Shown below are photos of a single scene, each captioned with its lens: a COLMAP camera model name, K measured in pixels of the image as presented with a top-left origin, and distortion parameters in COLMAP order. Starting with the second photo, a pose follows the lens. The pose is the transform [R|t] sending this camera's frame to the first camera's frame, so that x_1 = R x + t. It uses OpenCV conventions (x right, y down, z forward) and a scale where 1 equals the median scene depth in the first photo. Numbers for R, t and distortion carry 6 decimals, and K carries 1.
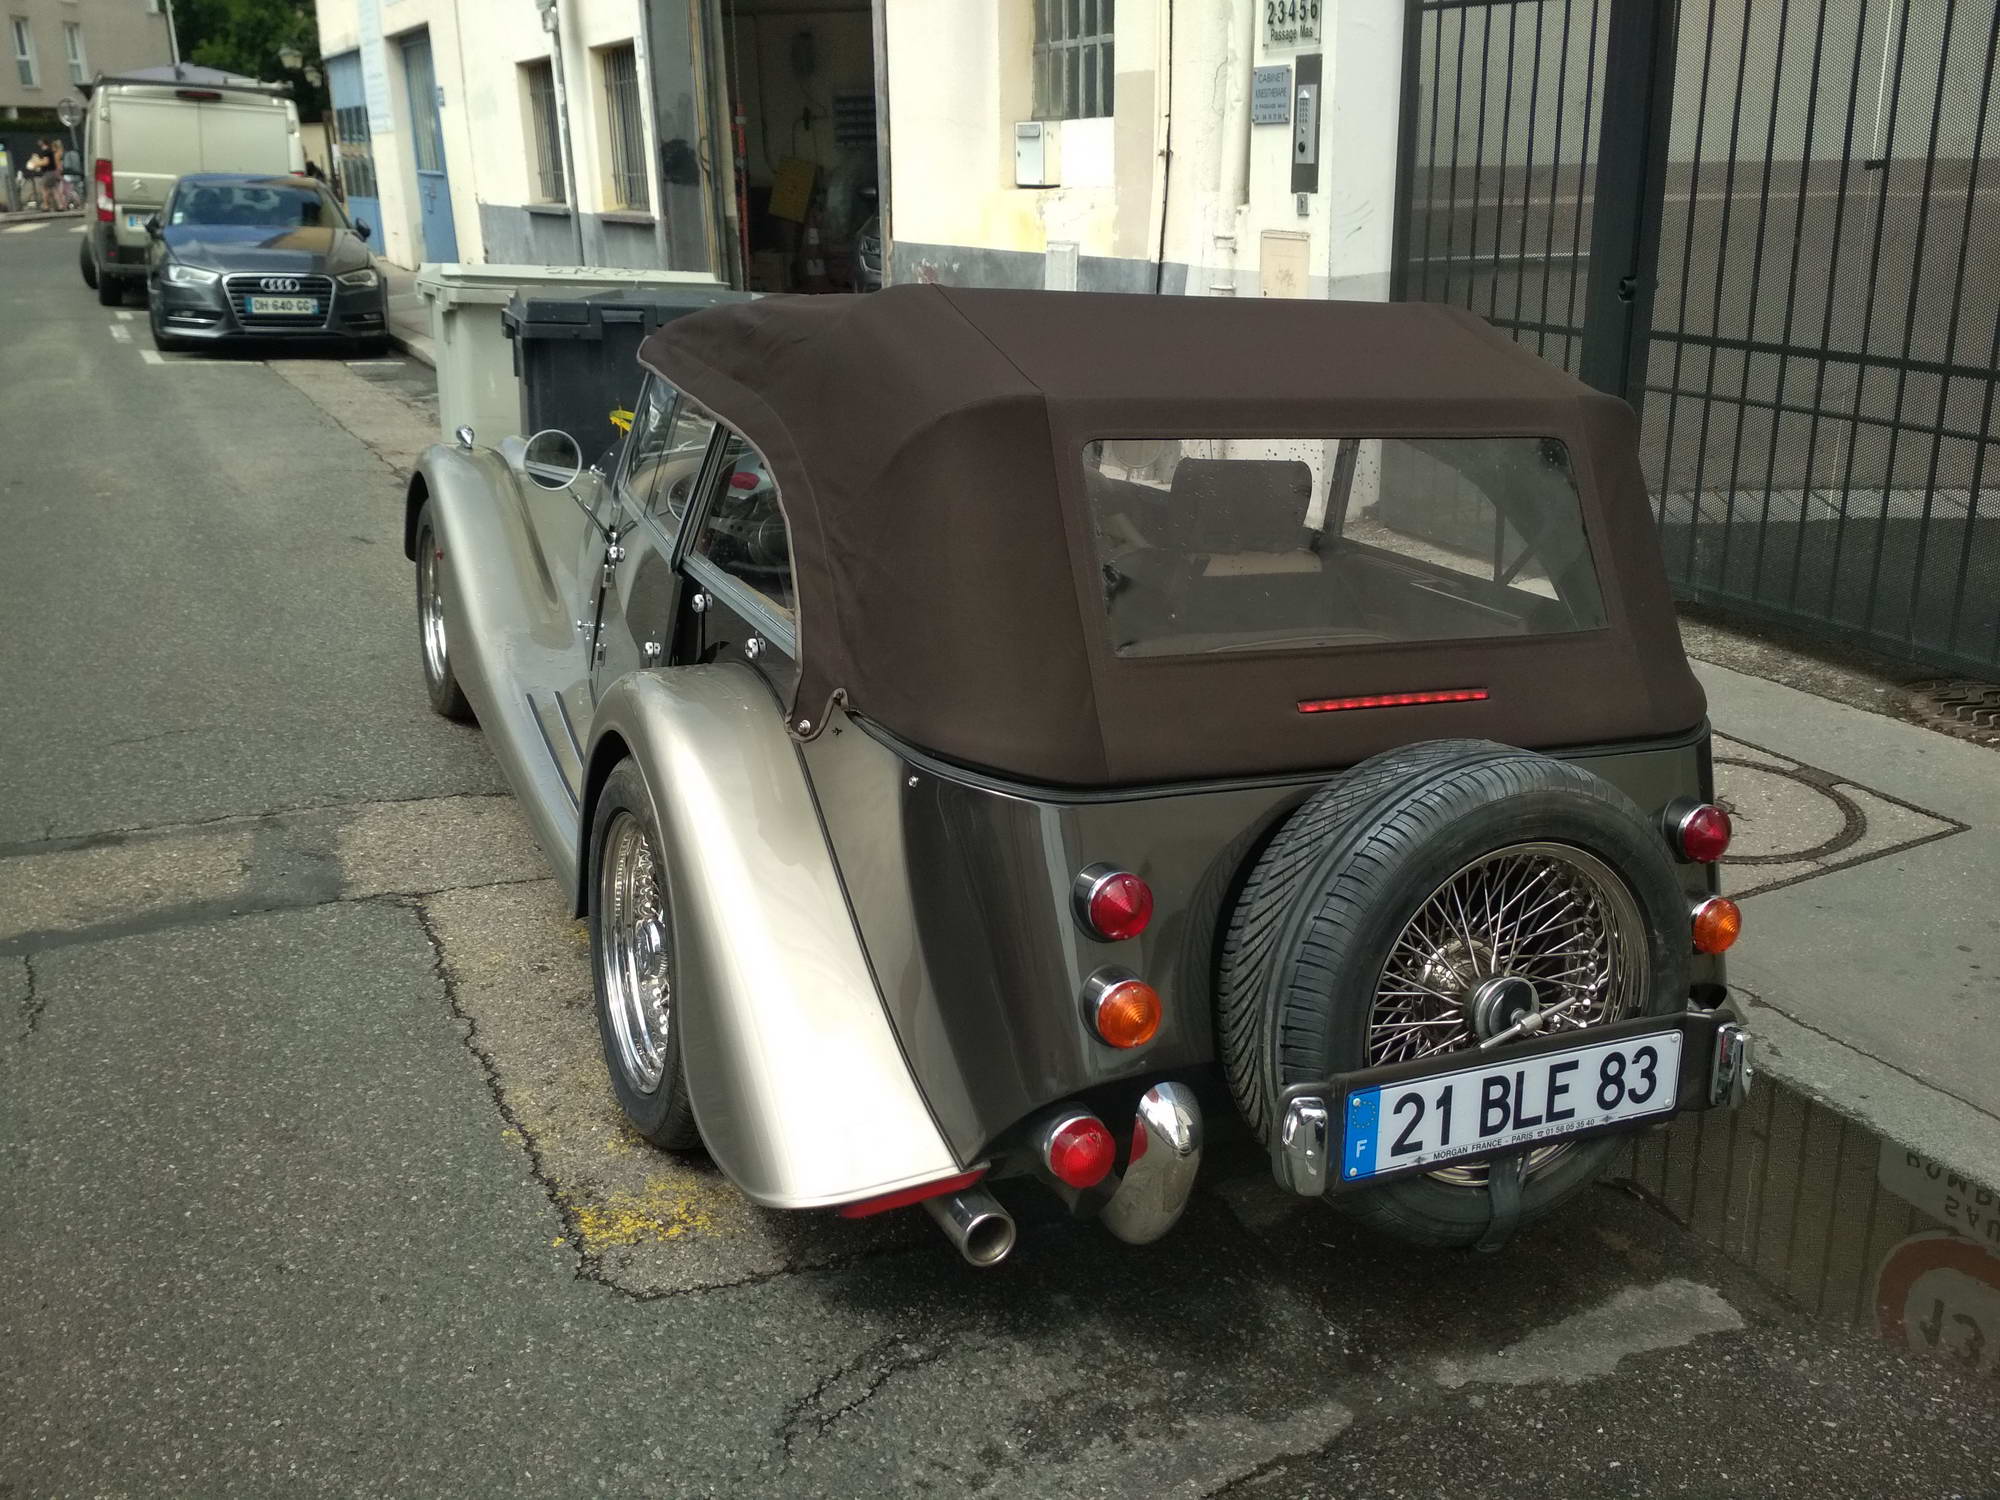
lens RADIAL K [[1778.9, 0, 995.6], [0, 1778.9, 750.1], [0, 0, 1]] dist [0.110233, -0.223045]
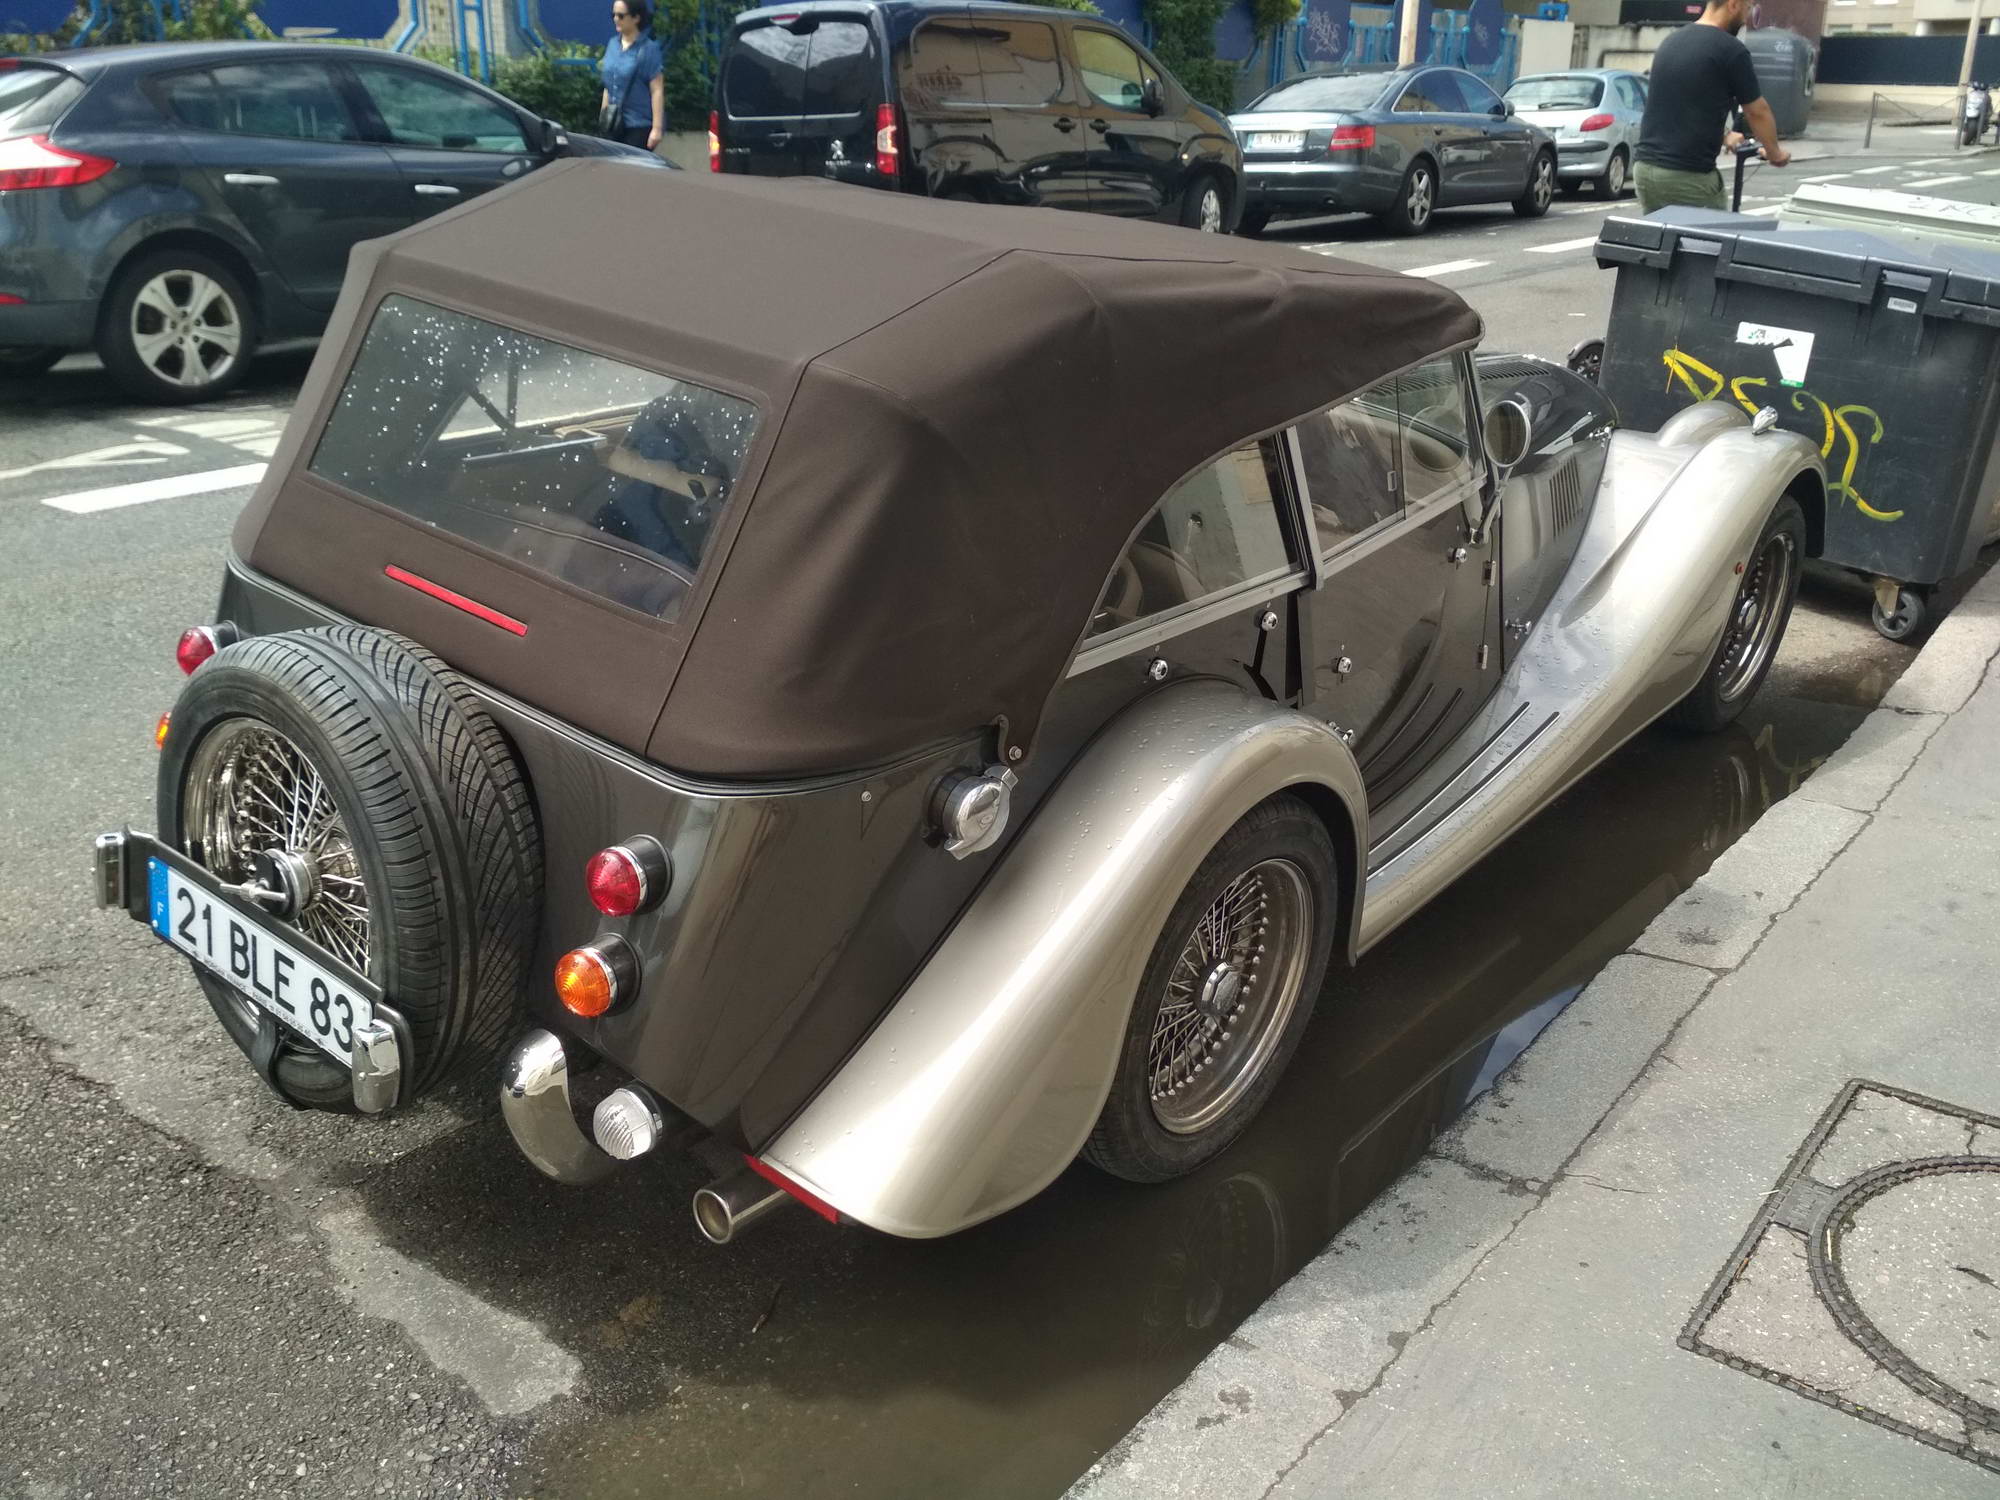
lens RADIAL K [[1778.9, 0, 995.6], [0, 1778.9, 750.1], [0, 0, 1]] dist [0.110233, -0.223045]
pose [[0.418059, 0.346080, -0.839914, 0.429176], [-0.309117, 0.923608, 0.226705, -0.095012], [0.854209, 0.164856, 0.493102, 0.271979]]
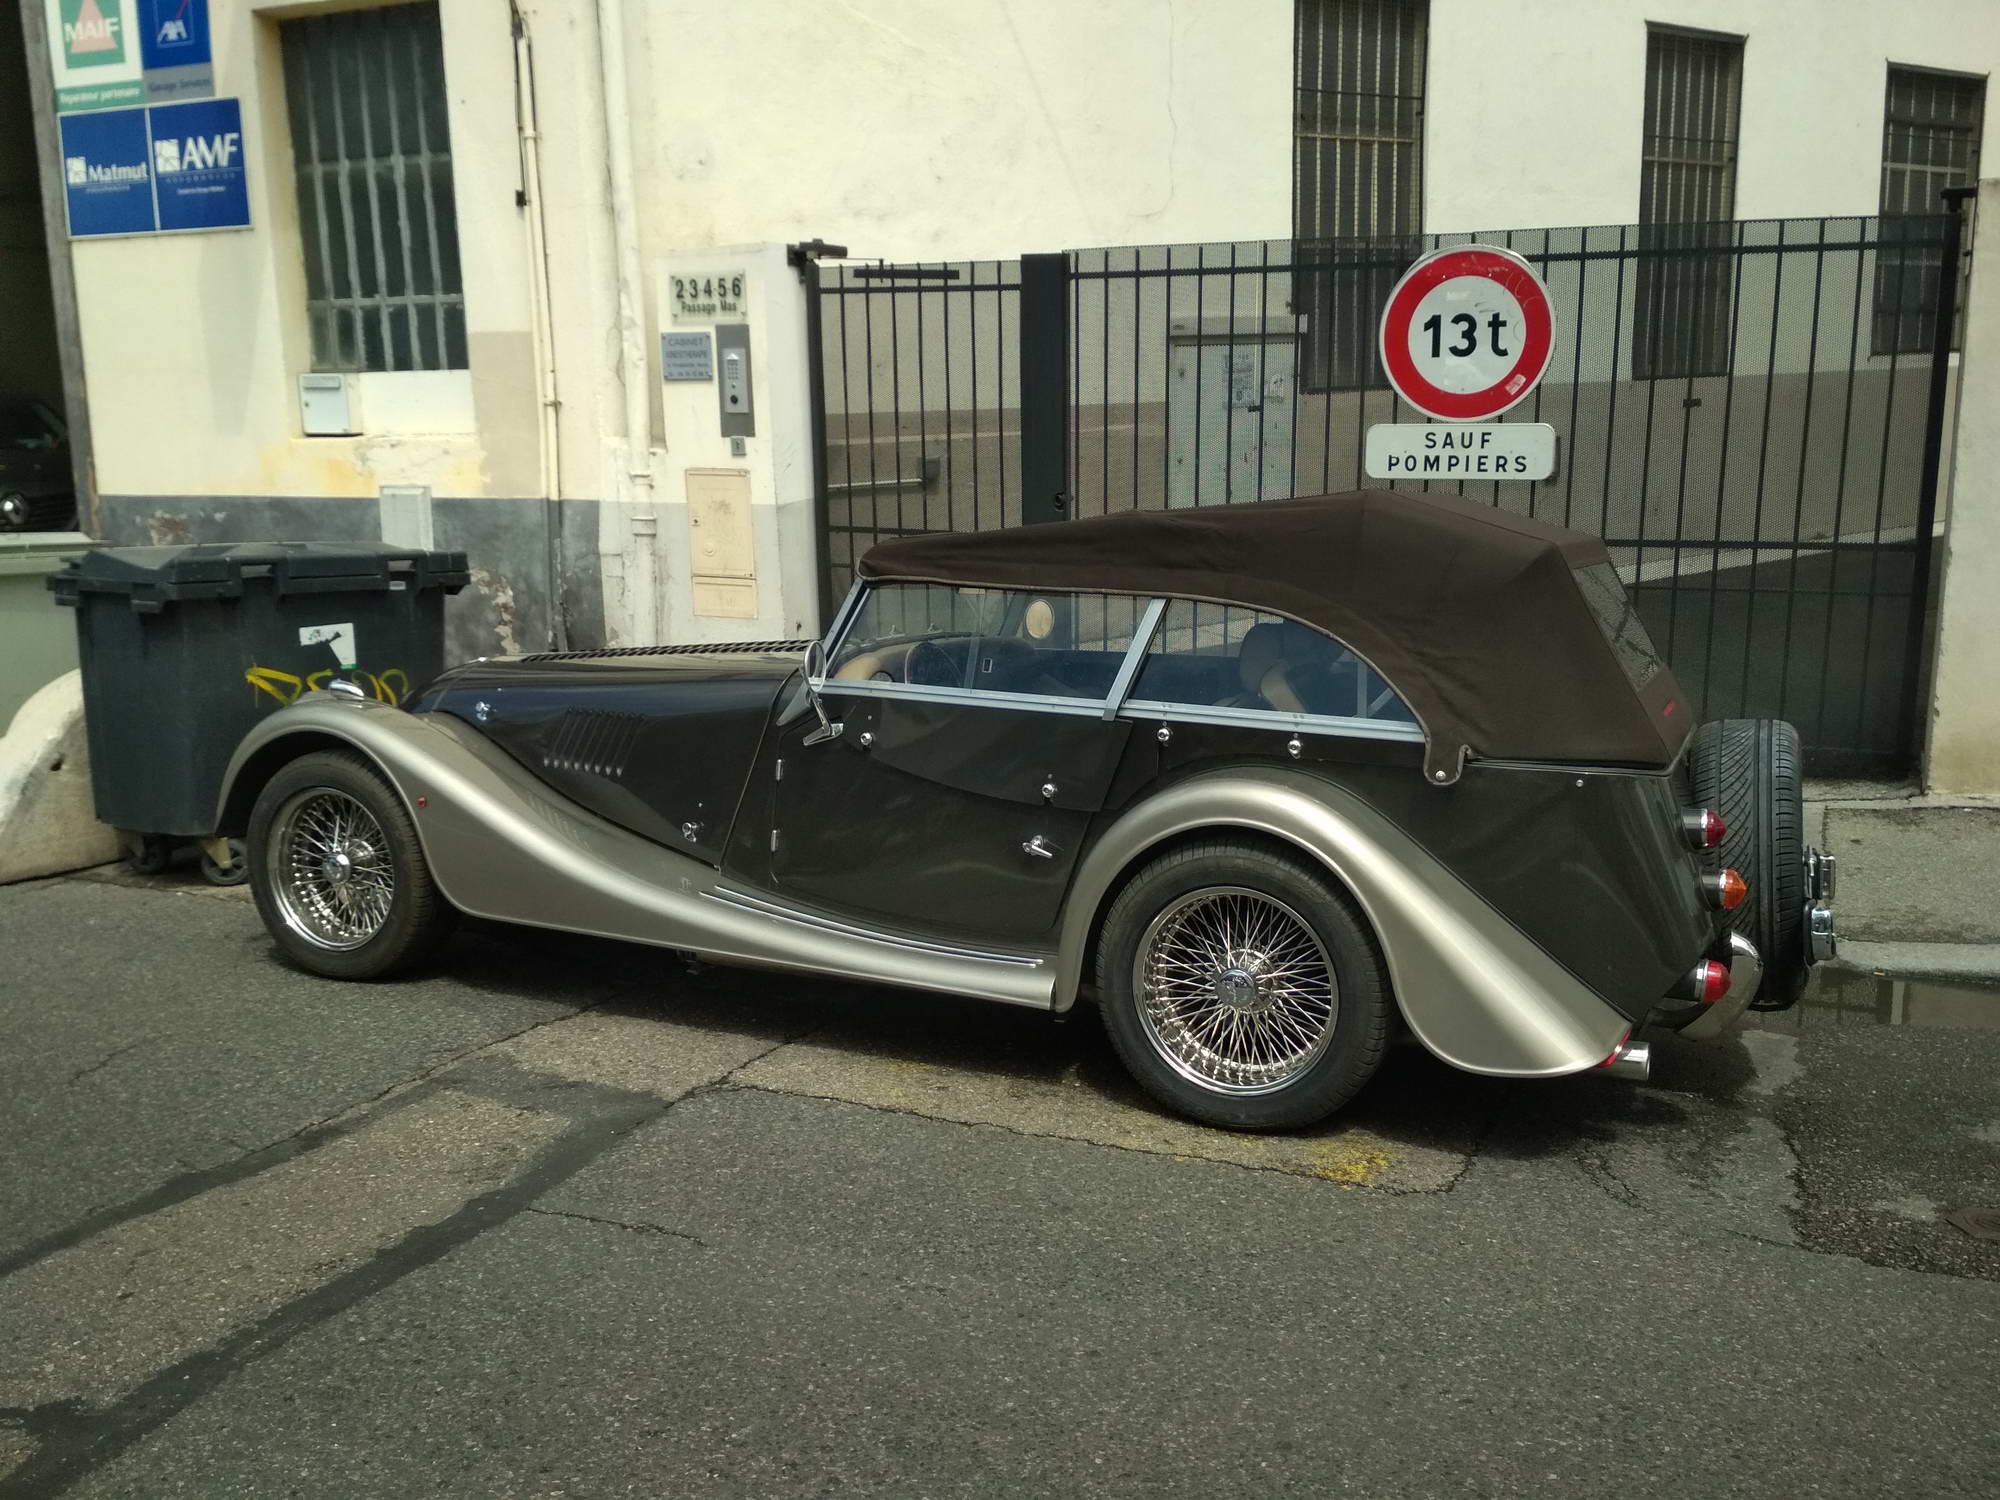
lens RADIAL K [[1778.9, 0, 995.6], [0, 1778.9, 750.1], [0, 0, 1]] dist [0.110233, -0.223045]
pose [[0.760296, -0.133209, 0.635771, -0.479071], [0.213043, 0.975746, -0.050329, -0.013434], [-0.613647, 0.173711, 0.770235, 0.025857]]
